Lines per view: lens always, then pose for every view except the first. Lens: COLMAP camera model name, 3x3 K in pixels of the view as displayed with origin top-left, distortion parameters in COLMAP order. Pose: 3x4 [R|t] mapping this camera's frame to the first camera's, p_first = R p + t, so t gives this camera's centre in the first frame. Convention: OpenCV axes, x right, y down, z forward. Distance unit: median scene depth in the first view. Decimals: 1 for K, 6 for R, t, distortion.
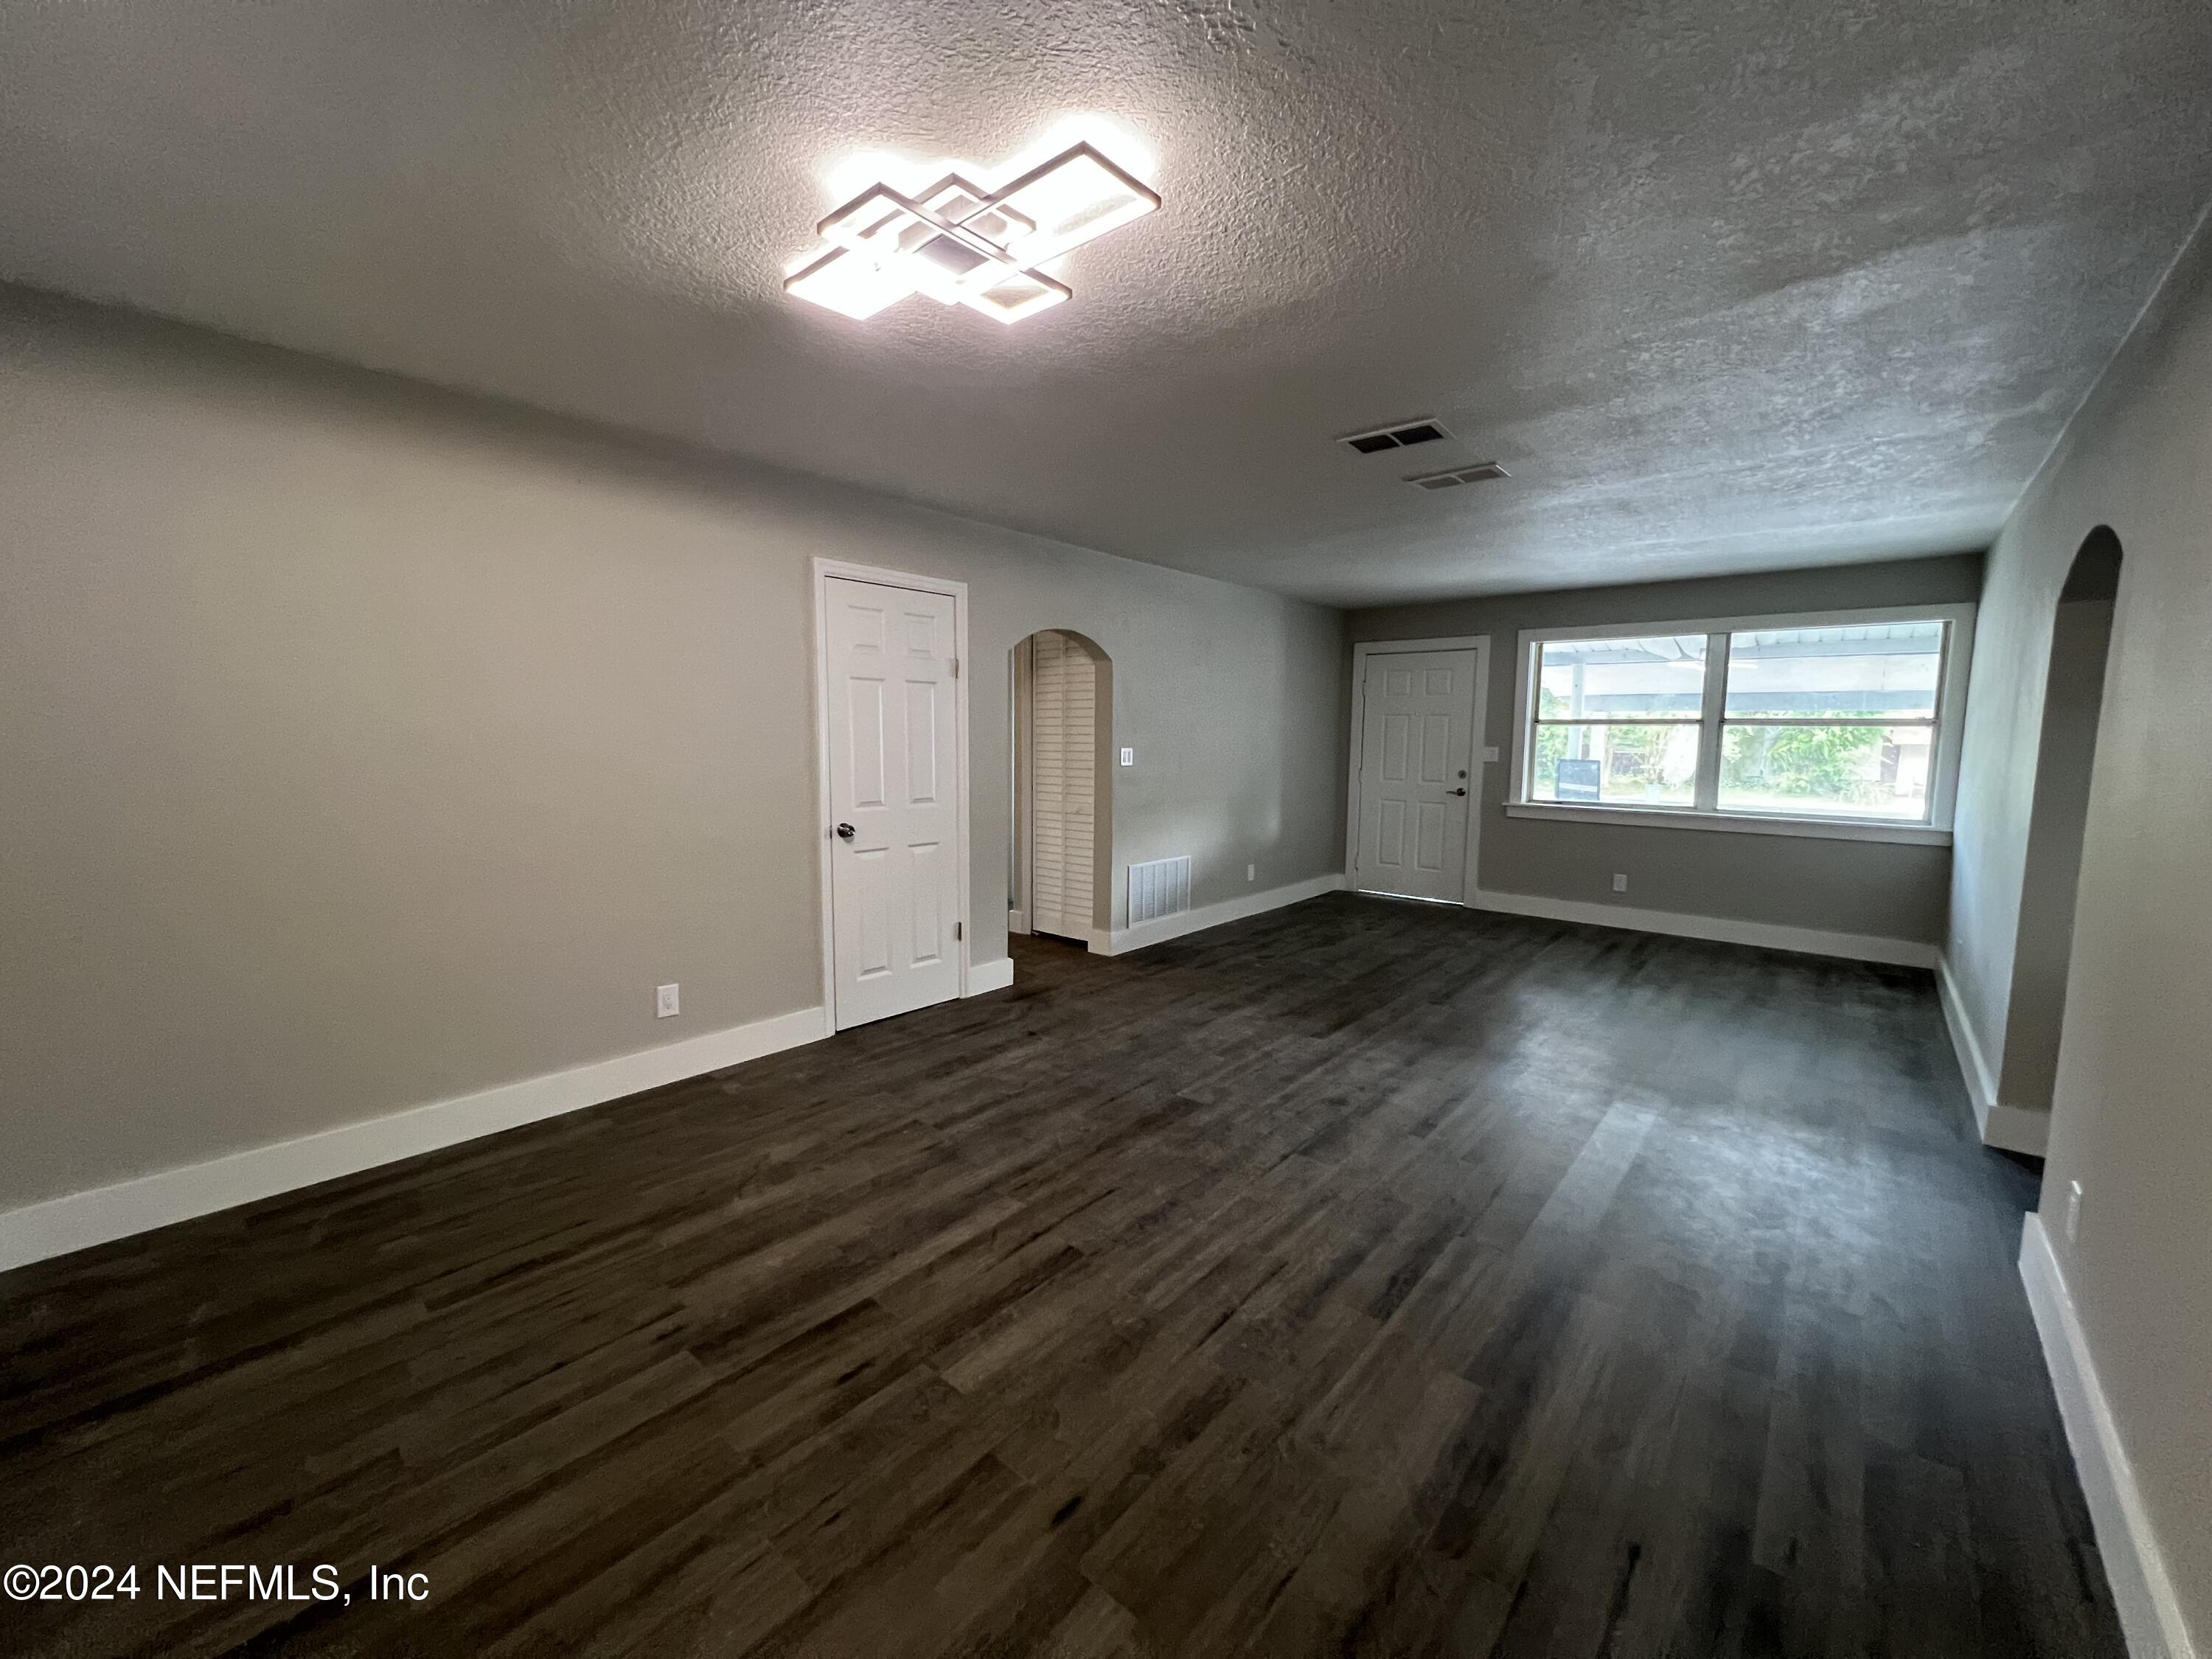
lens RADIAL K [[882.8, 0, 1106.1], [0, 882.8, 825.4], [0, 0, 1]] dist [-0.000863, -0.000119]
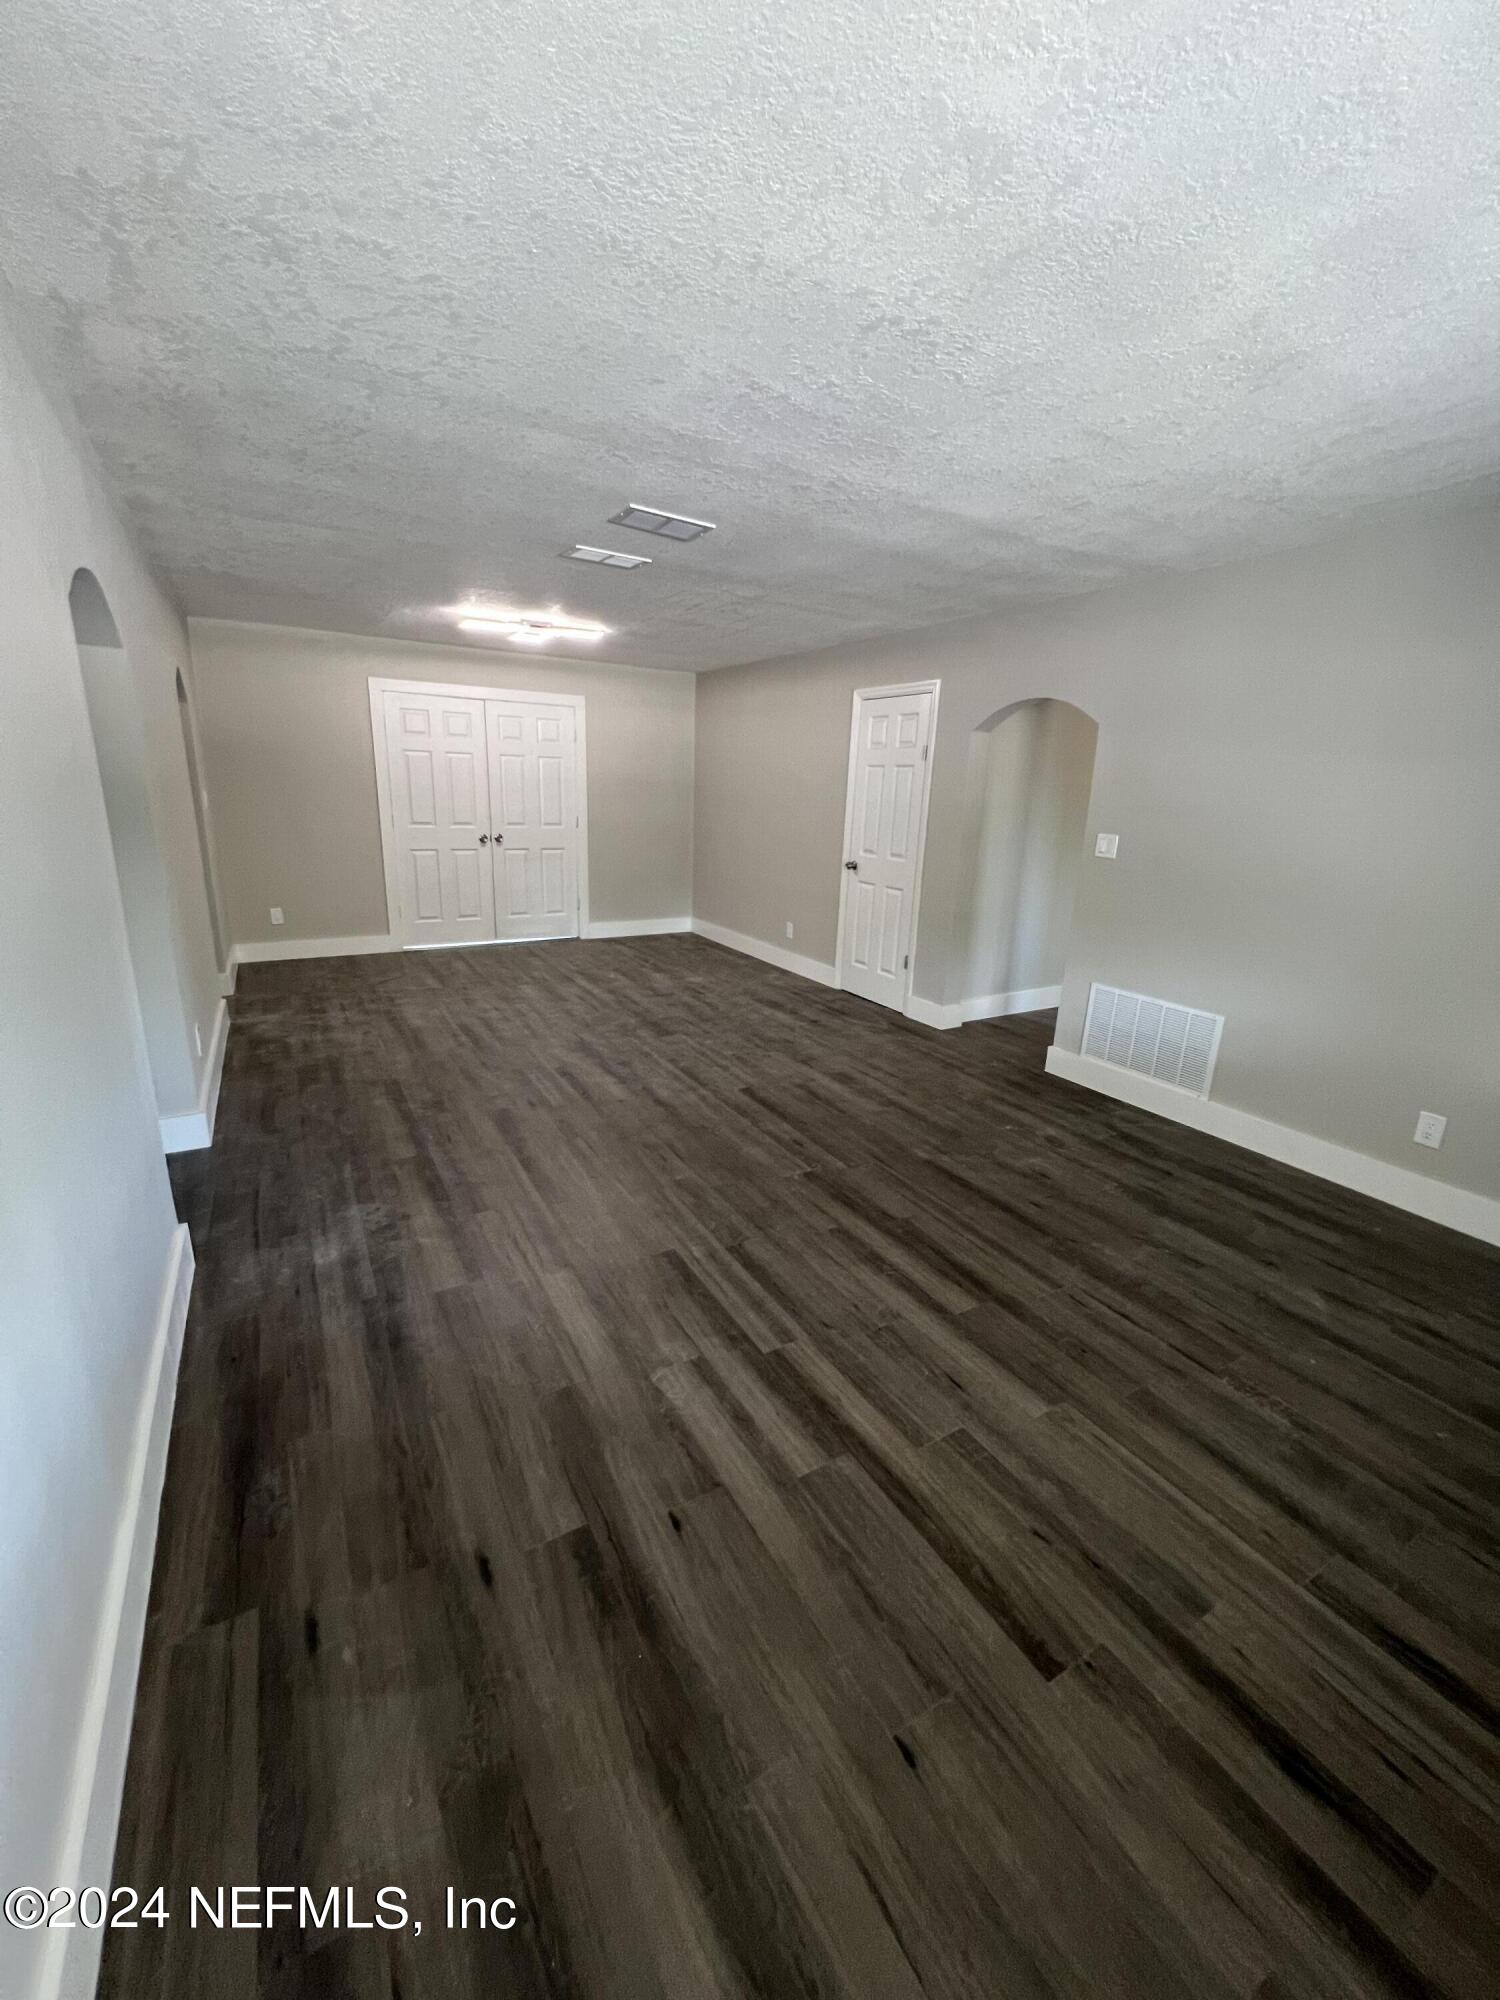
lens RADIAL K [[798.2, 0, 754.3], [0, 798.2, 1000.0], [0, 0, 1]] dist [-0.000863, -0.000119]
pose [[-0.323539, 0.226039, -0.918819, 1.344402], [-0.138651, 0.949240, 0.282346, -0.171697], [0.936001, 0.218745, -0.275776, 1.525294]]
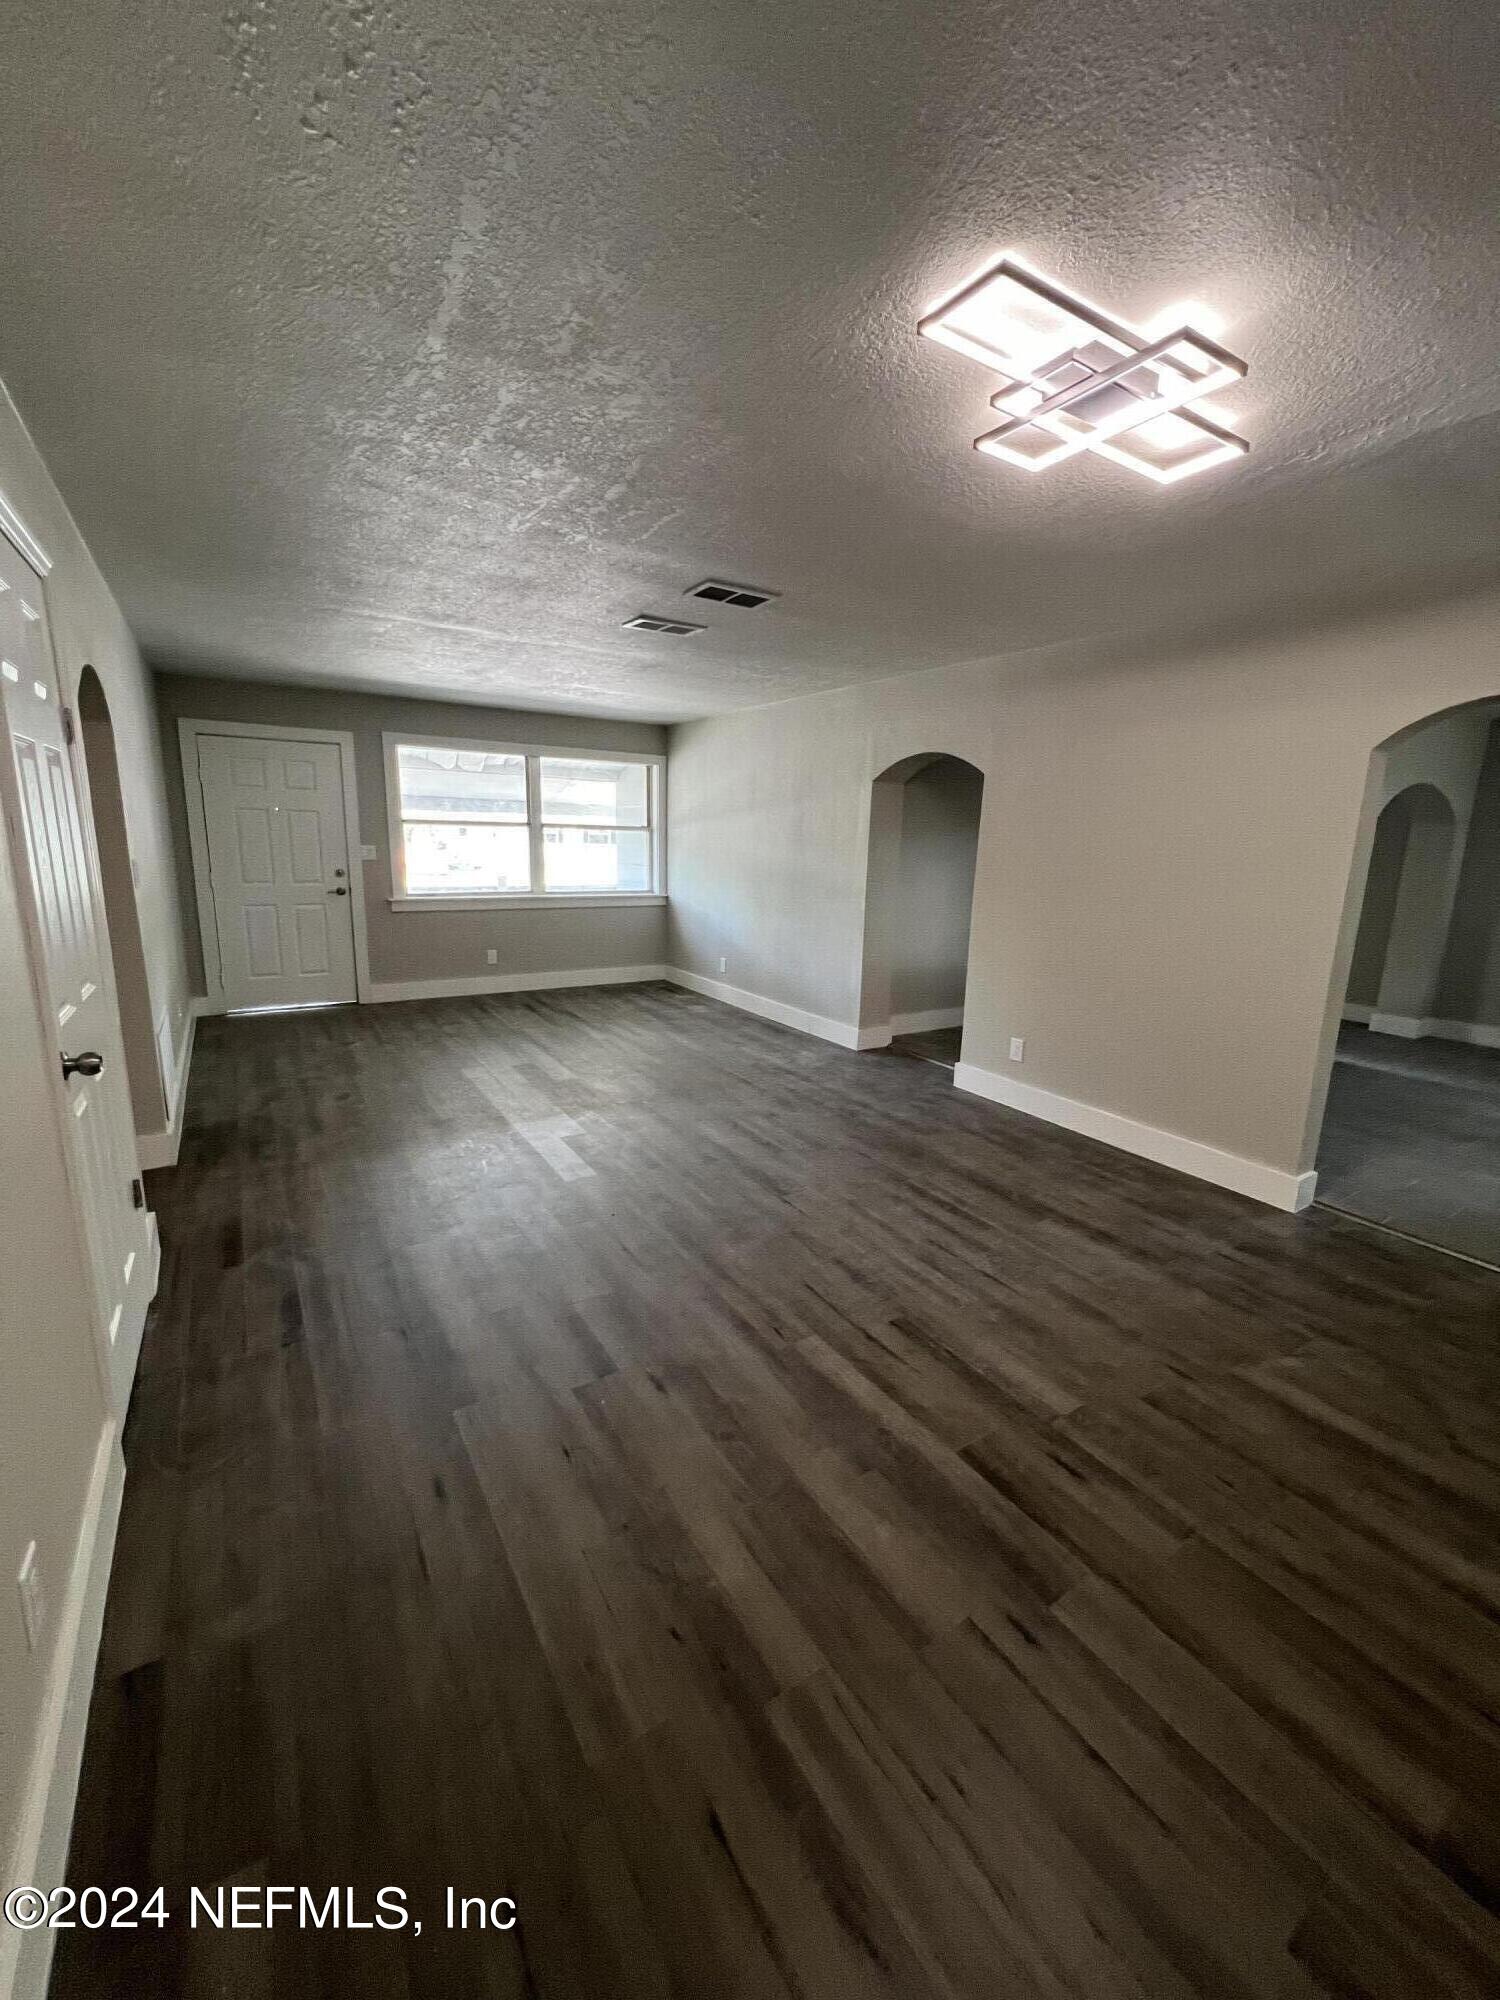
lens RADIAL K [[798.2, 0, 754.3], [0, 798.2, 1000.0], [0, 0, 1]] dist [-0.000863, -0.000119]
pose [[0.287574, -0.197276, 0.937221, -0.700608], [0.078514, 0.980119, 0.182215, -0.094558], [-0.954535, 0.021184, 0.297346, 0.613235]]
